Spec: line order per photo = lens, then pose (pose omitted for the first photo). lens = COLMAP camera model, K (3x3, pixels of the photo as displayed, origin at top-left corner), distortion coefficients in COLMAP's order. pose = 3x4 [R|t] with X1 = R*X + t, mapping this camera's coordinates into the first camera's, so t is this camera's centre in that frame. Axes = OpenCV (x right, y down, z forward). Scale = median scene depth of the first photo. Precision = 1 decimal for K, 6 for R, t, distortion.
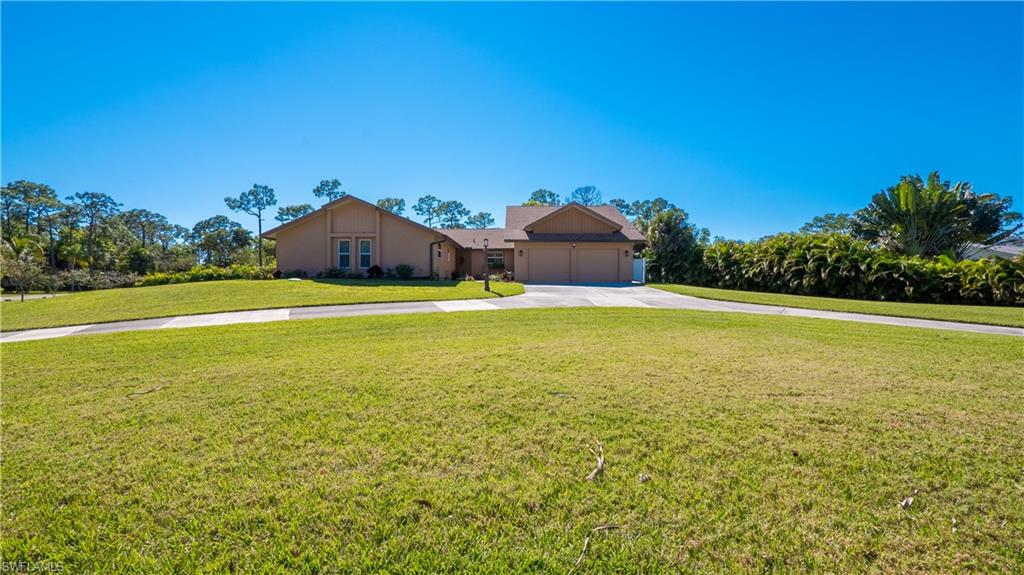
lens RADIAL K [[430.2, 0, 512.6], [0, 430.2, 285.3], [0, 0, 1]] dist [-0.006599, 0.001001]
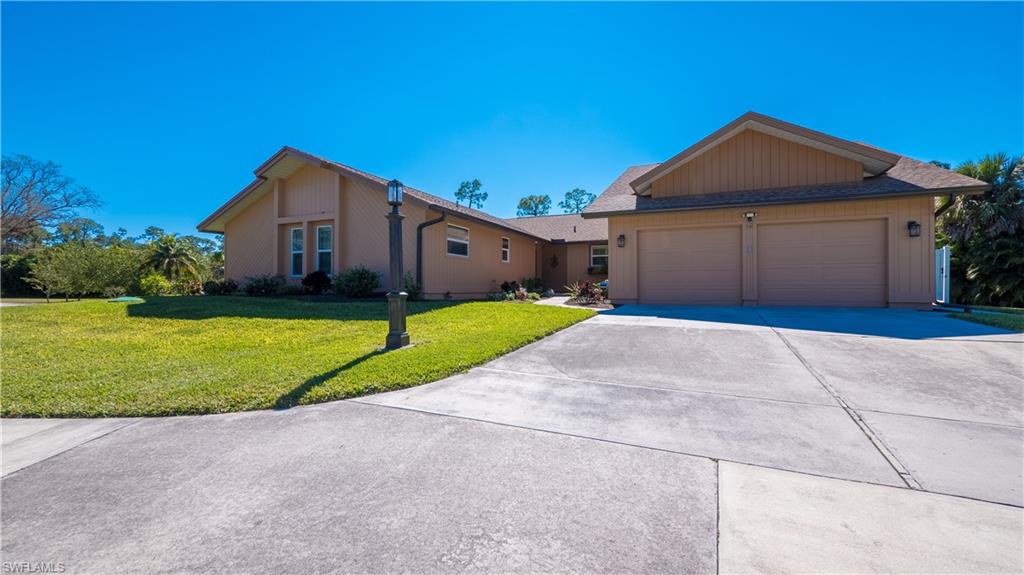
lens RADIAL K [[430.2, 0, 510.3], [0, 430.2, 287.6], [0, 0, 1]] dist [-0.006599, 0.001001]
pose [[0.910058, 0.001474, -0.414479, 0.083776], [-0.005843, 0.999940, -0.009274, -0.015032], [0.414440, 0.010862, 0.910012, 0.425343]]
